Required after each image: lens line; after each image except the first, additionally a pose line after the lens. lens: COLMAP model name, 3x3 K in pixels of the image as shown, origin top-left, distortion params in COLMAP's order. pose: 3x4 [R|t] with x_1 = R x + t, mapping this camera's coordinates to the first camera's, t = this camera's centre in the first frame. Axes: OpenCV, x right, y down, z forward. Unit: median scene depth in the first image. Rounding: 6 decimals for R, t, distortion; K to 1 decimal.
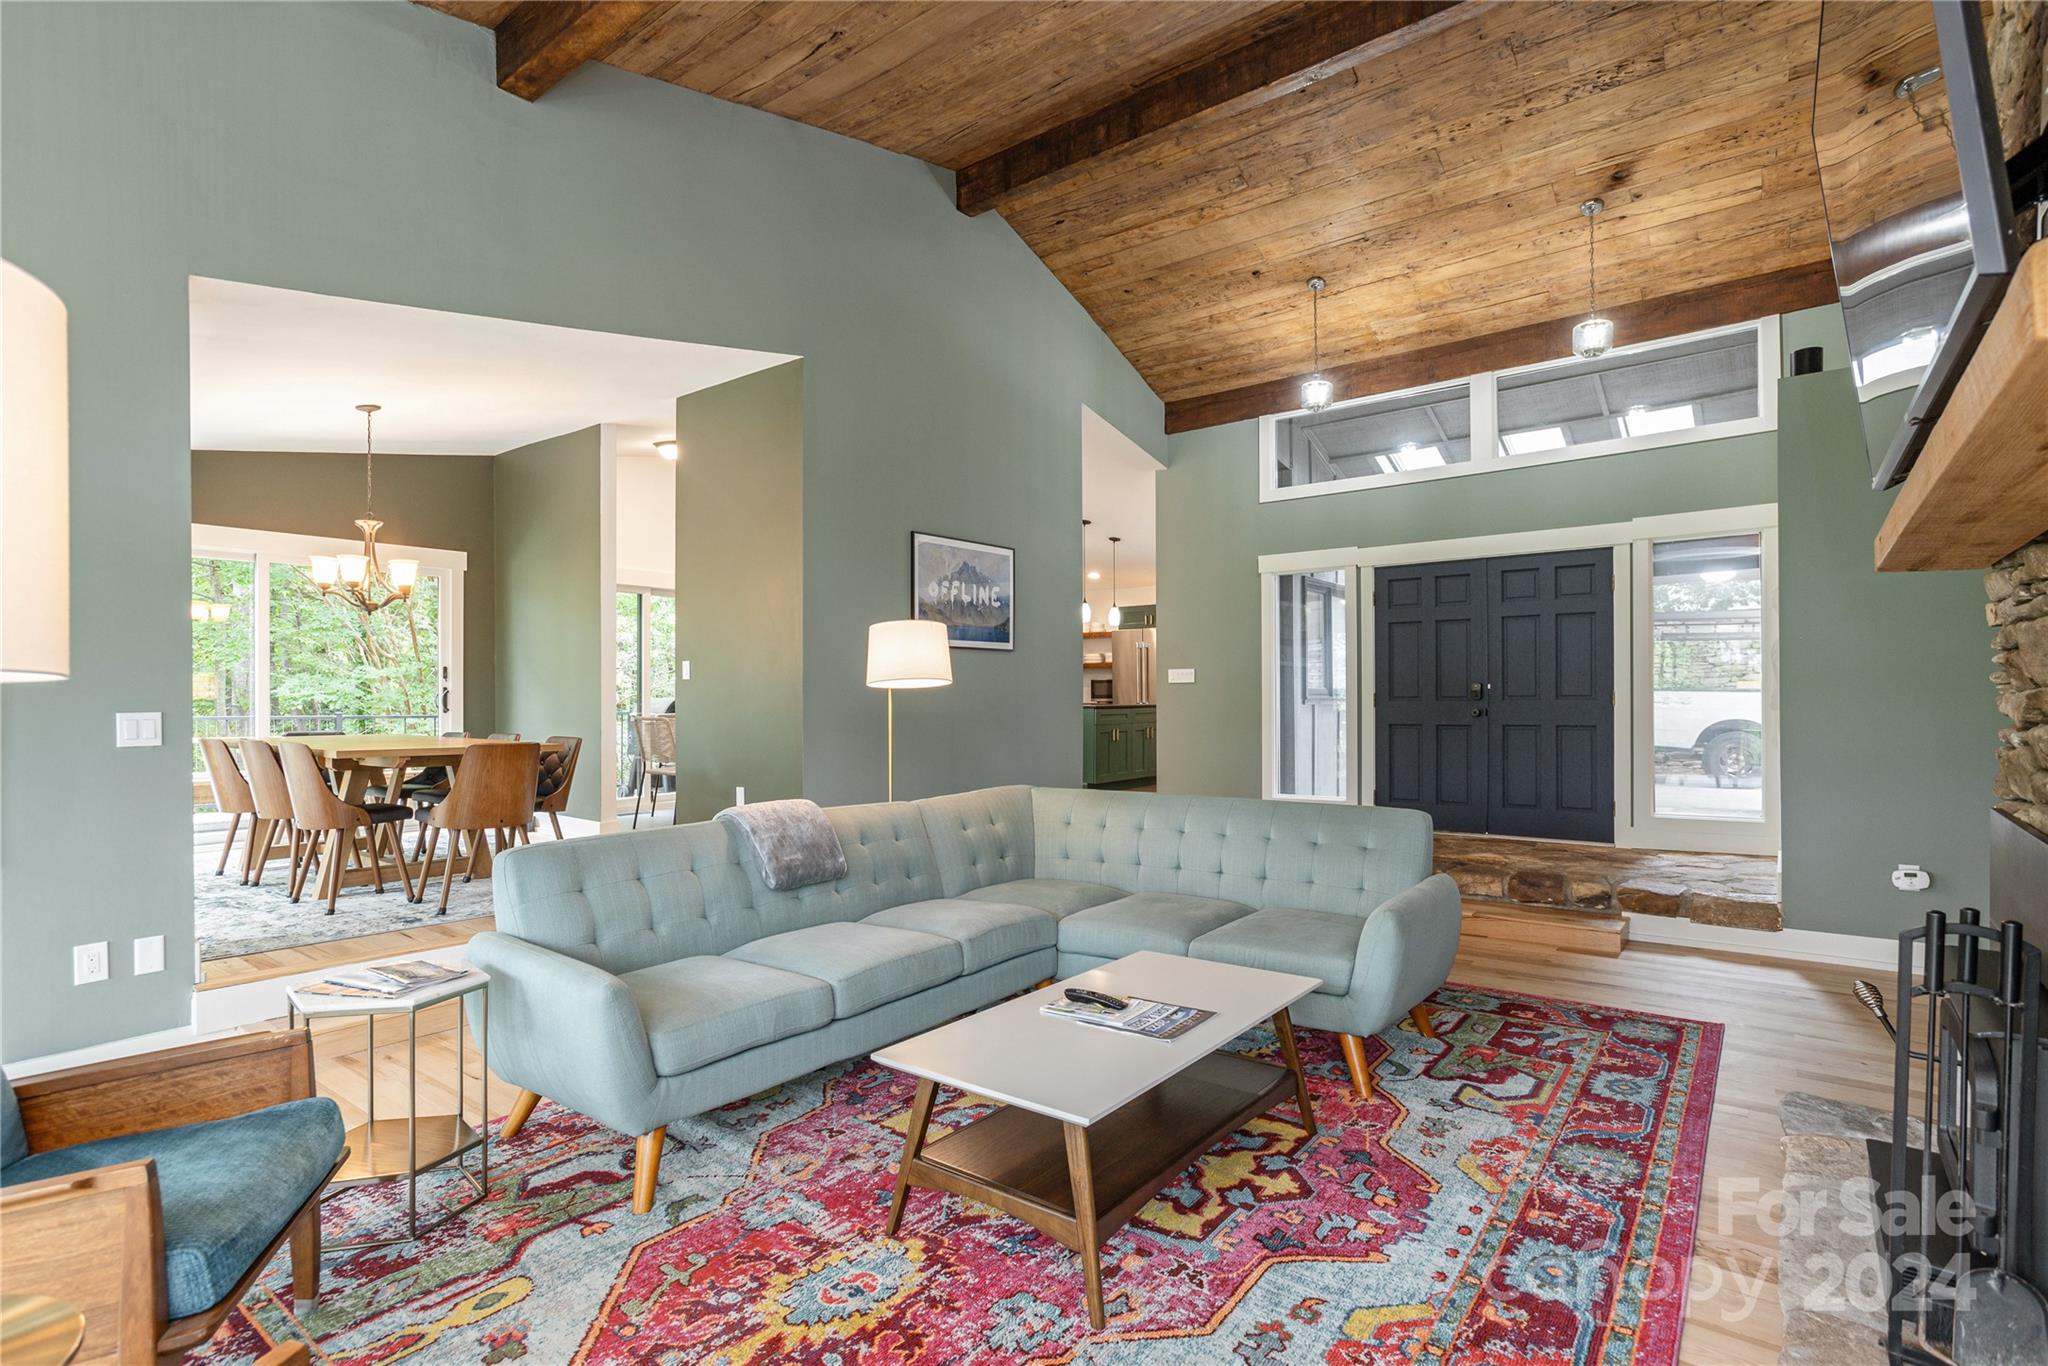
lens RADIAL K [[1017.5, 0, 1040.9], [0, 1017.5, 691.5], [0, 0, 1]] dist [0.002685, 0.006131]
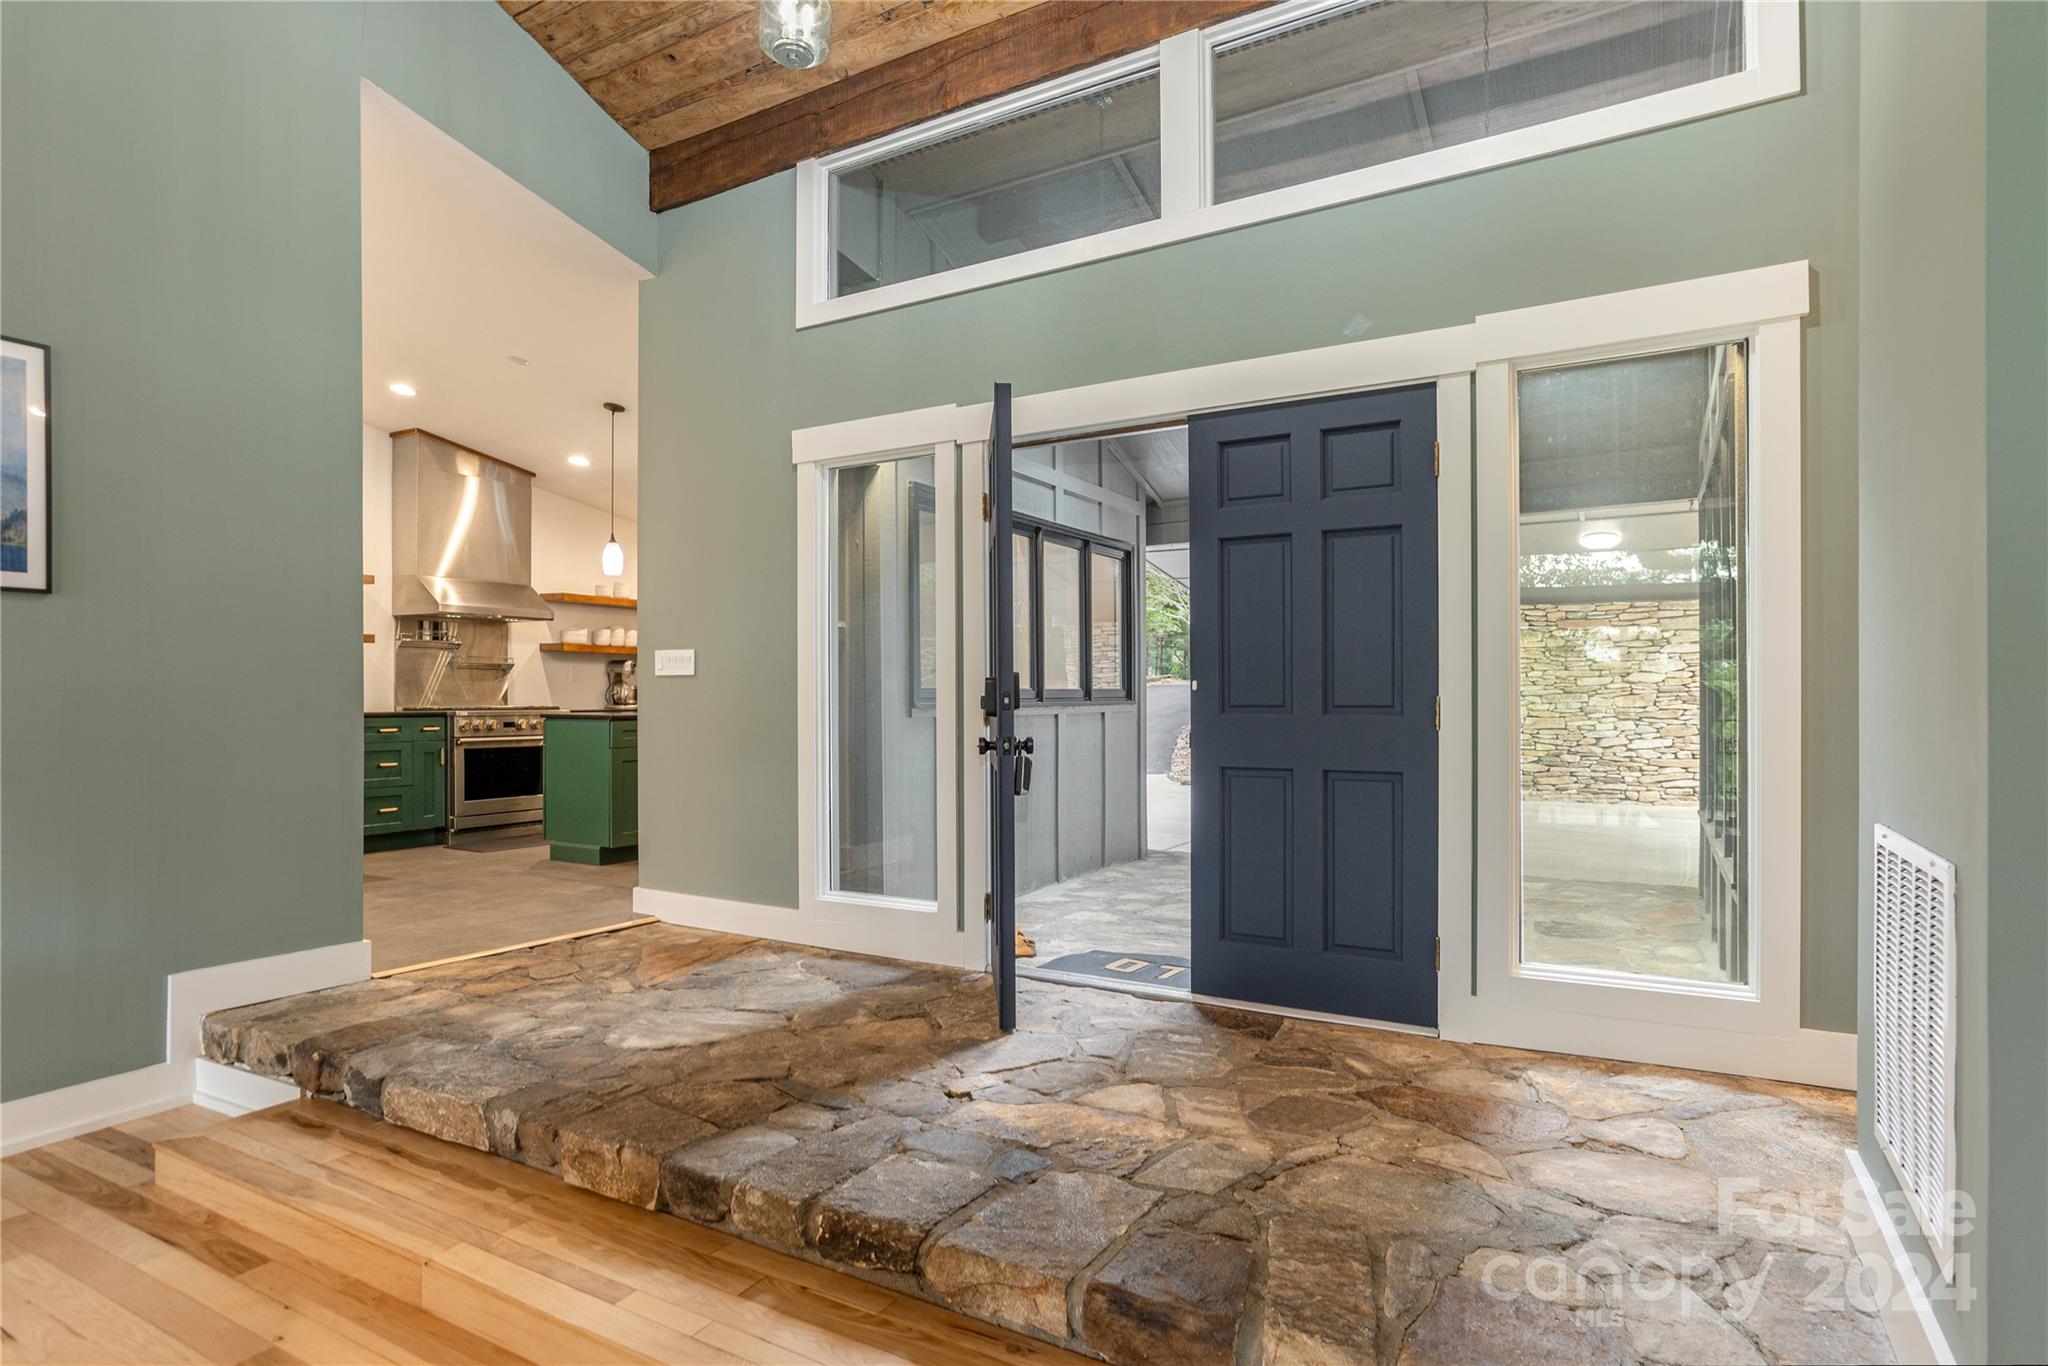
lens RADIAL K [[1093.0, 0, 1015.3], [0, 1093.0, 688.9], [0, 0, 1]] dist [-0.015797, -0.000057]
pose [[0.993898, 0.003835, 0.110239, 0.274947], [-0.002534, 0.999926, -0.011939, 0.003012], [-0.110277, 0.011587, 0.993833, 0.459817]]
